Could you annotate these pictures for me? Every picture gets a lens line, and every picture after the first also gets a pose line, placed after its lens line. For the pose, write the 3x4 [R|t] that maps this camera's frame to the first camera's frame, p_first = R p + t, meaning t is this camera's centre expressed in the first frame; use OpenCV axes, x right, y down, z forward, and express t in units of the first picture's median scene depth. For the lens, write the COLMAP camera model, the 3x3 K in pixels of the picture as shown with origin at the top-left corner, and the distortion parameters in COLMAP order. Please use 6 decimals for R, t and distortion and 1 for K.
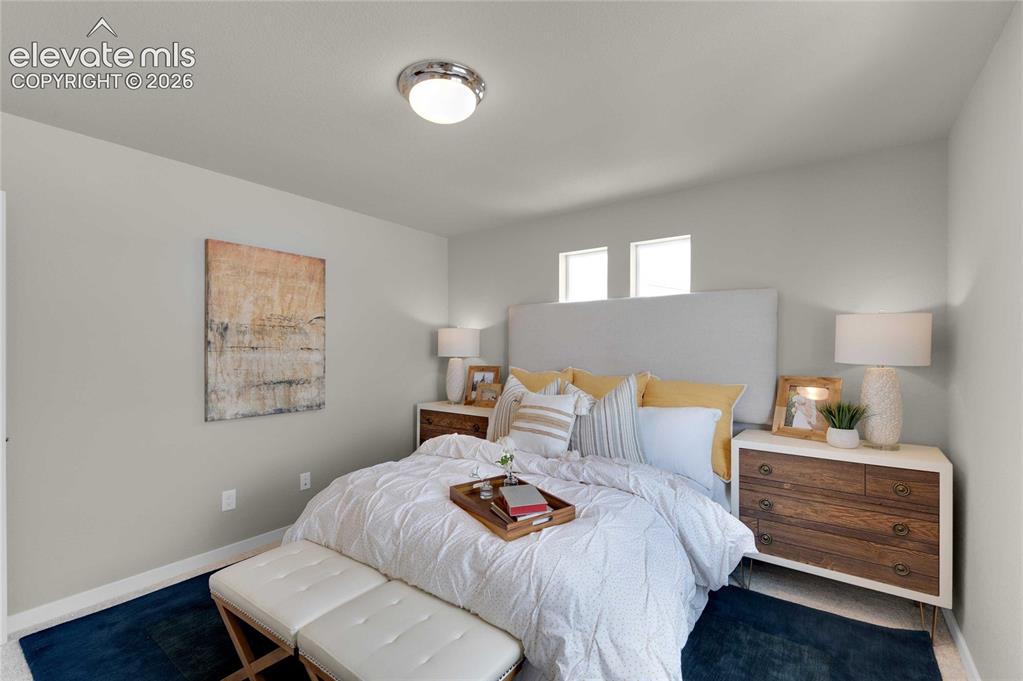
lens RADIAL K [[443.7, 0, 509.1], [0, 443.7, 345.5], [0, 0, 1]] dist [0.001627, -0.003072]
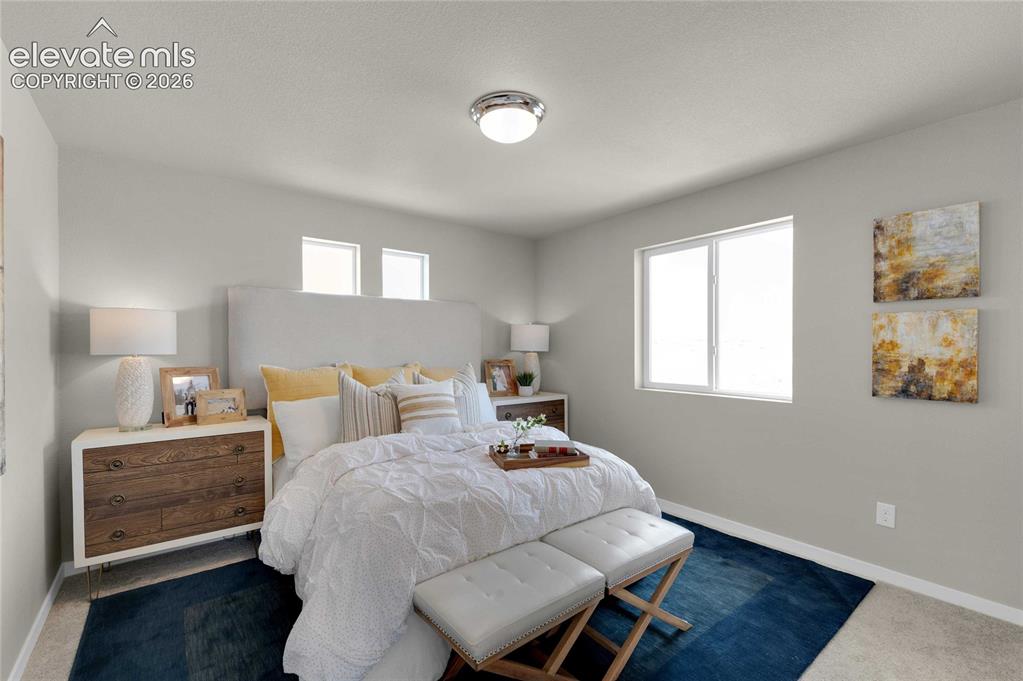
lens RADIAL K [[443.7, 0, 510.7], [0, 443.7, 343.2], [0, 0, 1]] dist [0.001627, -0.003072]
pose [[0.269879, 0.004200, 0.962885, -0.846964], [-0.004086, 0.999986, -0.003216, 0.012289], [-0.962886, -0.003066, 0.269893, 0.463759]]
